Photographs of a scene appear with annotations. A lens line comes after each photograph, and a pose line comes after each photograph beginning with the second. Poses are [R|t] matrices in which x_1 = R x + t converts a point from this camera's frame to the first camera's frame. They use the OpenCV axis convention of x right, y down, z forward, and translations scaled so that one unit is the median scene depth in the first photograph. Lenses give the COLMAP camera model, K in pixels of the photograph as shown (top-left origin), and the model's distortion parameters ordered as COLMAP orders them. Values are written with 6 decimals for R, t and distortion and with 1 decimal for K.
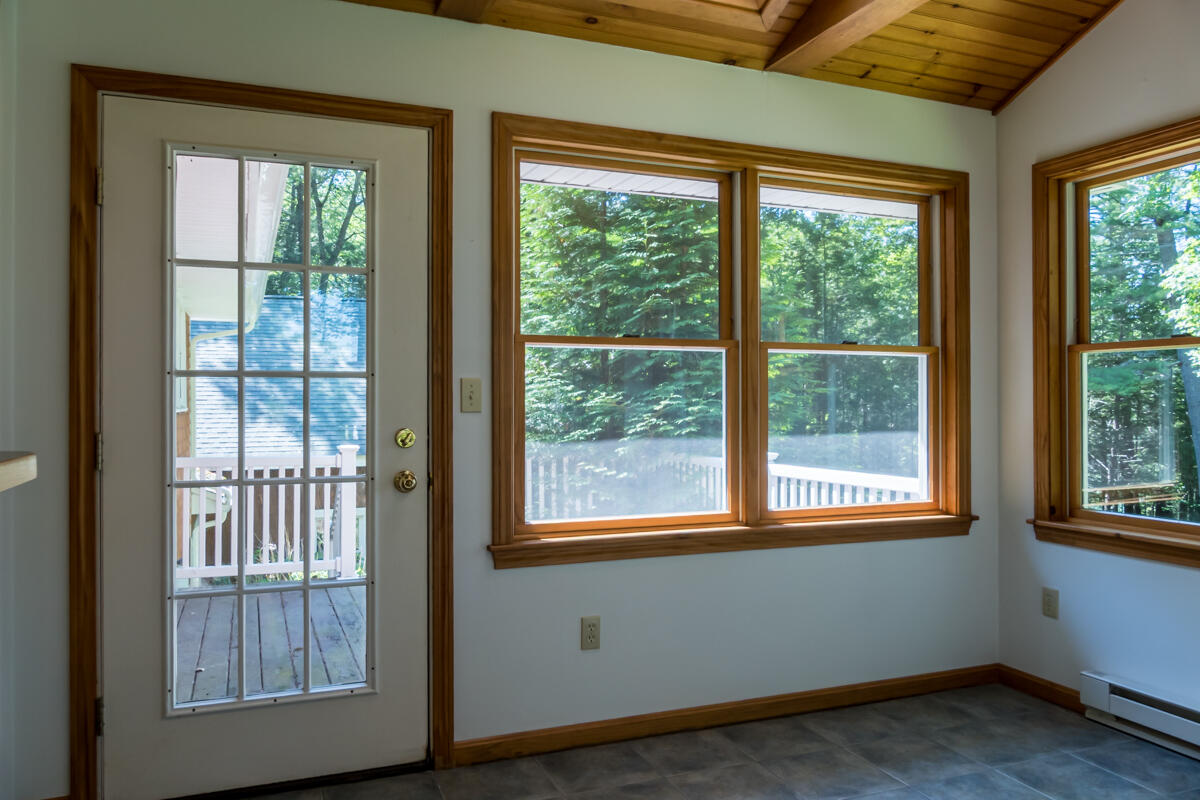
lens RADIAL K [[871.0, 0, 596.9], [0, 871.0, 401.9], [0, 0, 1]] dist [-0.031443, 0.001326]
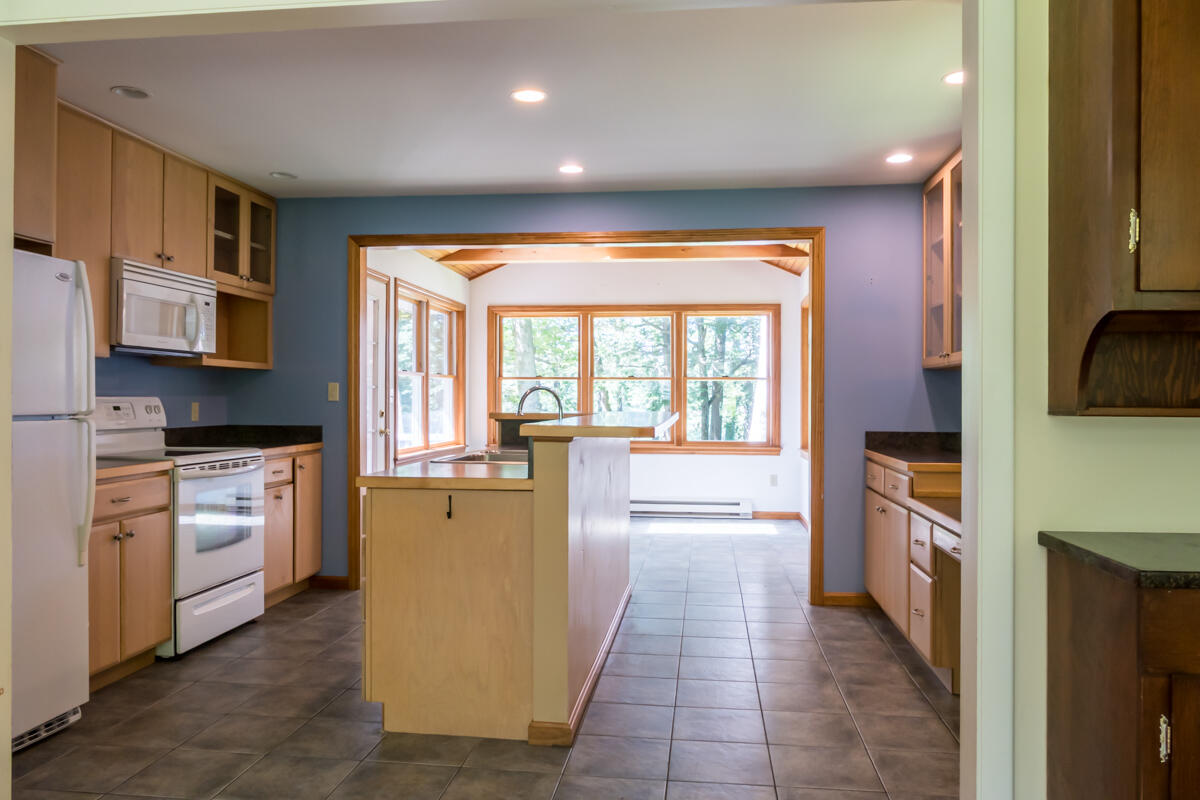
lens RADIAL K [[871.0, 0, 601.2], [0, 871.0, 401.2], [0, 0, 1]] dist [-0.031443, 0.001326]
pose [[0.484258, 0.000745, 0.874925, -1.591140], [0.004496, 0.999984, -0.003339, 0.016926], [-0.874914, 0.005551, 0.484247, -0.545164]]
